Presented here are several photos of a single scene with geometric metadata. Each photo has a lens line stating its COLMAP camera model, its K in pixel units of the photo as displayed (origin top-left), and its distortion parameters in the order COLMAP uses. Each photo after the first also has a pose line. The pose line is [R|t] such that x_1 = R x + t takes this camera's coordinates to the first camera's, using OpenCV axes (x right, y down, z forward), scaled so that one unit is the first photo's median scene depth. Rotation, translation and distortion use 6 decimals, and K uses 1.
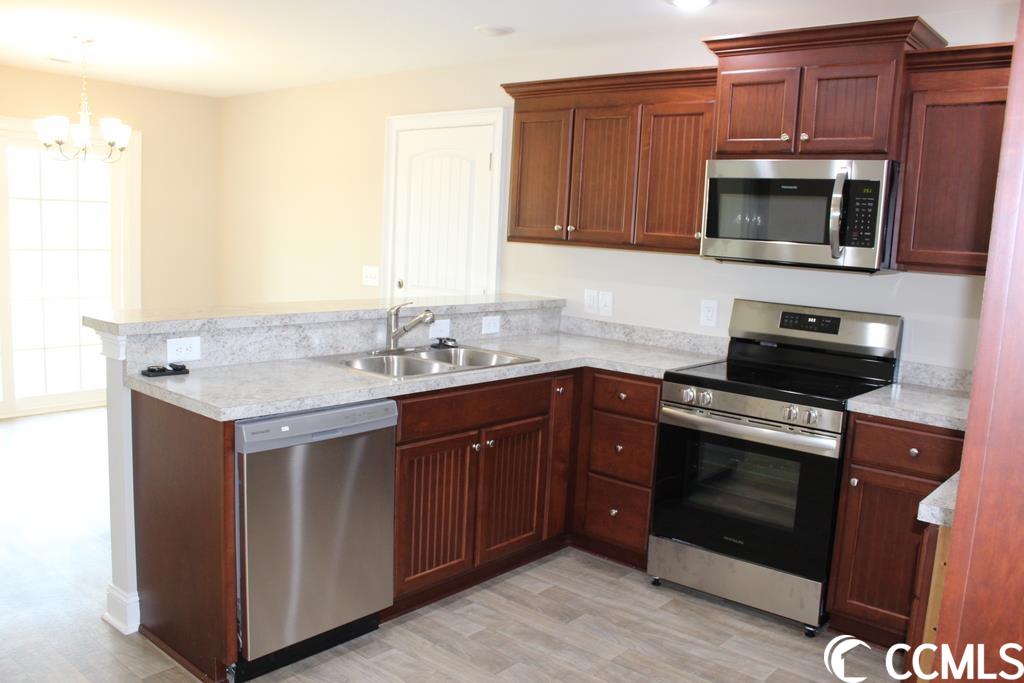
lens RADIAL K [[856.3, 0, 515.3], [0, 856.3, 351.0], [0, 0, 1]] dist [-0.055886, 0.018291]
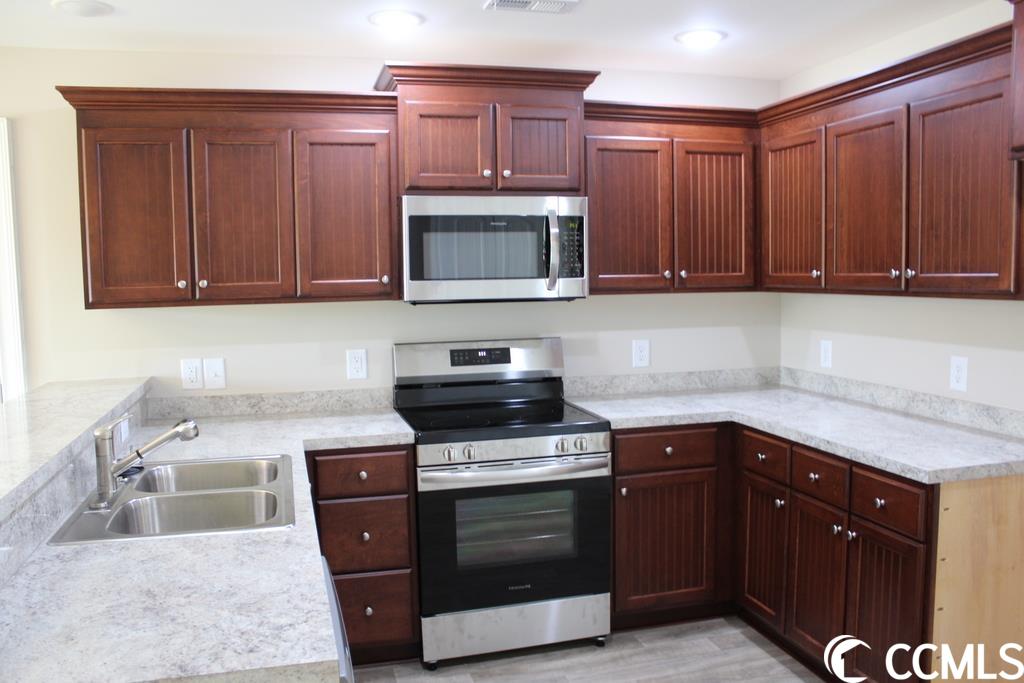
lens RADIAL K [[879.2, 0, 512.5], [0, 879.2, 362.6], [0, 0, 1]] dist [-0.080943, 0.012837]
pose [[0.573842, -0.145569, 0.805925, -0.490261], [0.164734, 0.984479, 0.060524, -0.086752], [-0.802227, 0.098032, 0.588916, 0.375033]]
